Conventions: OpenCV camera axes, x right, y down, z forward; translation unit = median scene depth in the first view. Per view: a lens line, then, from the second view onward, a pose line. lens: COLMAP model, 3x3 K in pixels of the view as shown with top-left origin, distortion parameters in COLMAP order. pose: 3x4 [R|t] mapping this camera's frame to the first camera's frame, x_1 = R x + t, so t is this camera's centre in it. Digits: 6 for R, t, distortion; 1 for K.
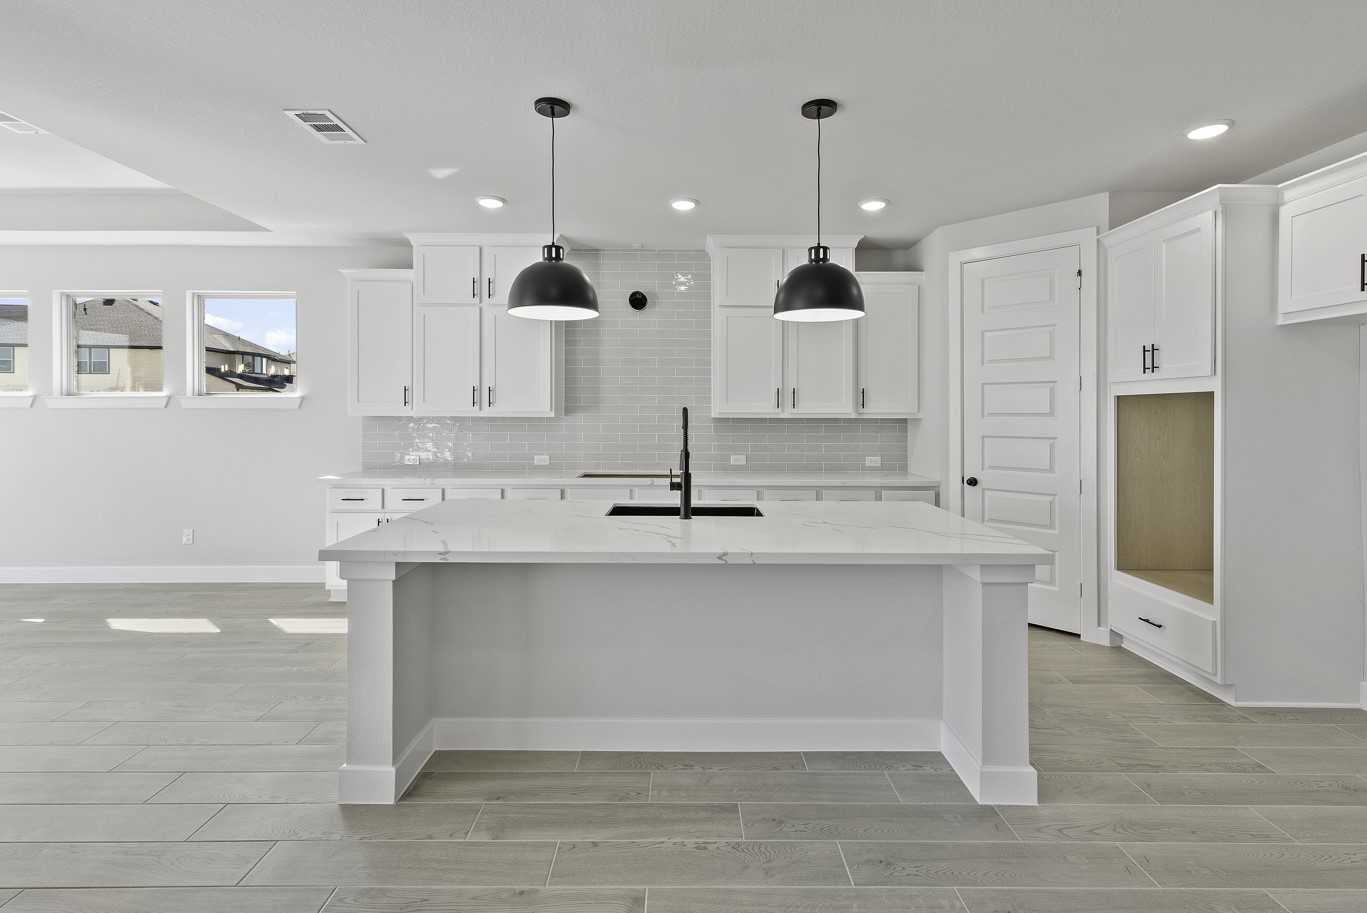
lens RADIAL K [[646.0, 0, 681.1], [0, 646.0, 413.3], [0, 0, 1]] dist [0.017646, -0.000808]
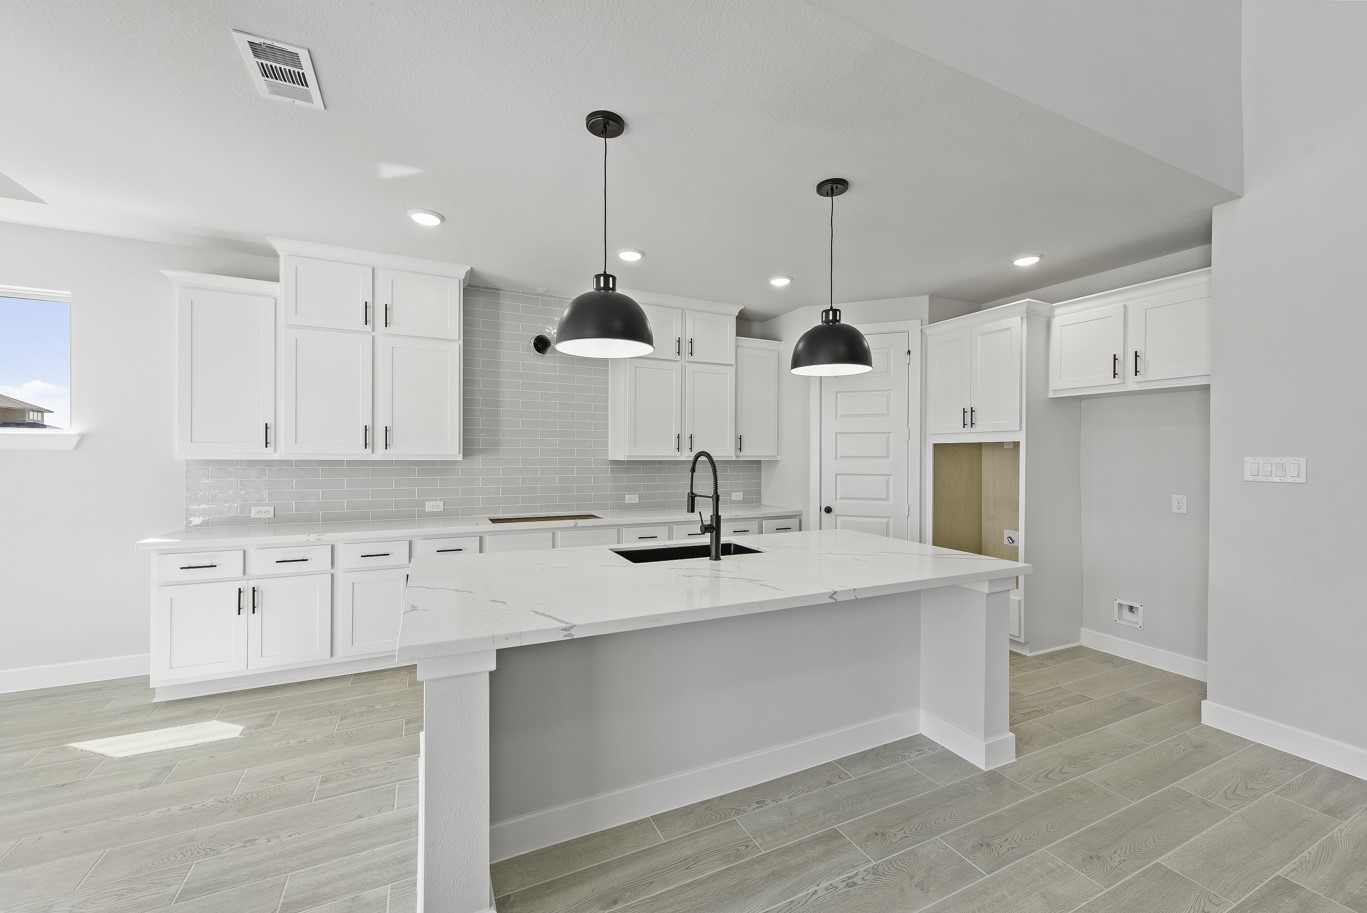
lens RADIAL K [[544.2, 0, 683.5], [0, 544.2, 456.5], [0, 0, 1]] dist [0.013885, -0.000722]
pose [[0.904933, -0.000745, 0.425554, -0.311975], [-0.000385, 0.999997, 0.002569, -0.002442], [-0.425555, -0.002488, 0.904929, 0.183406]]
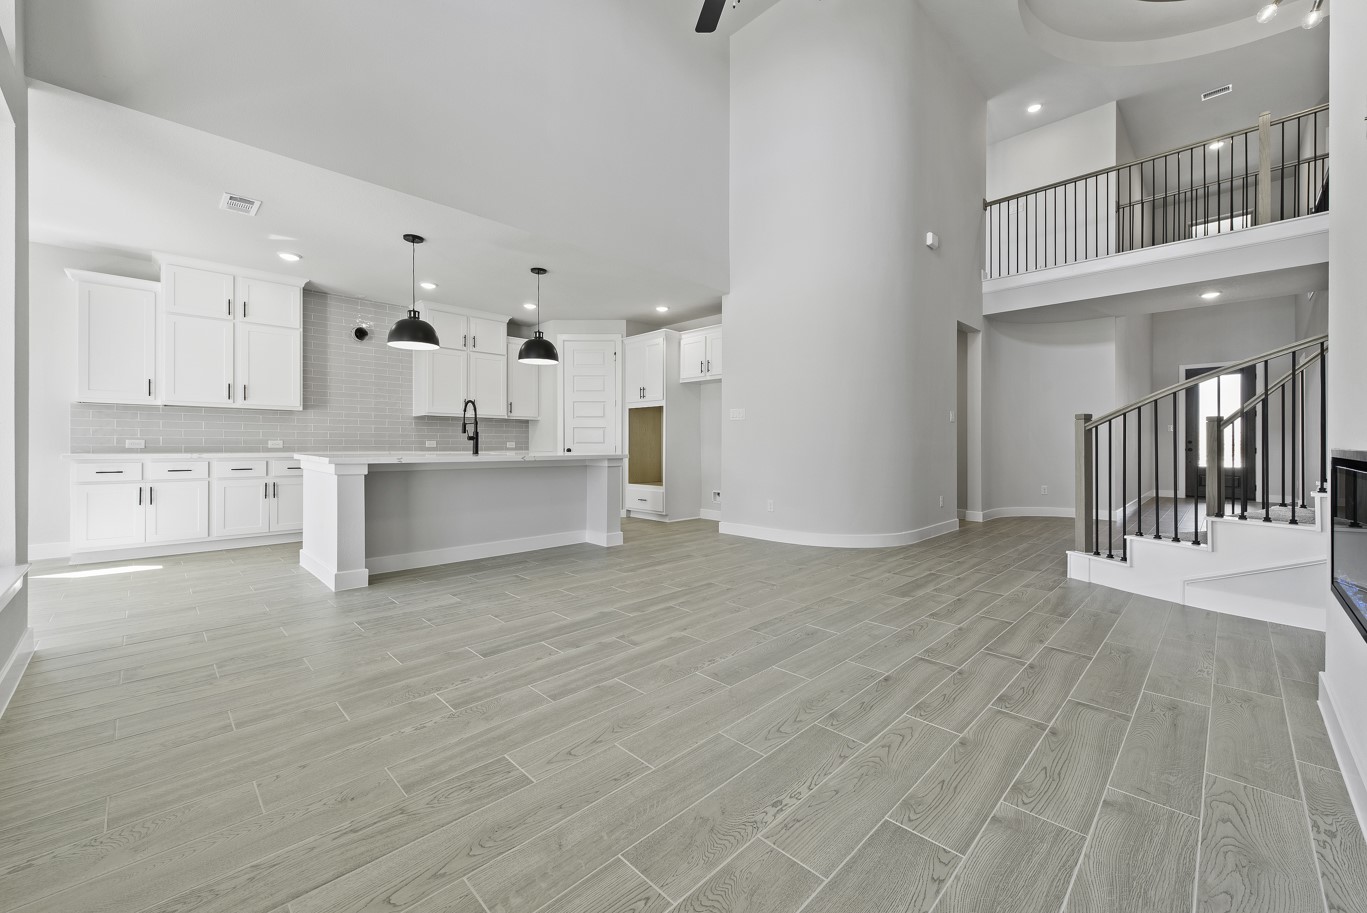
lens RADIAL K [[539.2, 0, 684.7], [0, 539.2, 445.1], [0, 0, 1]] dist [0.014066, -0.000788]
pose [[0.712834, -0.003056, 0.701326, -0.551348], [0.001576, 0.999995, 0.002755, 0.100504], [-0.701331, -0.000859, 0.712836, -0.521631]]
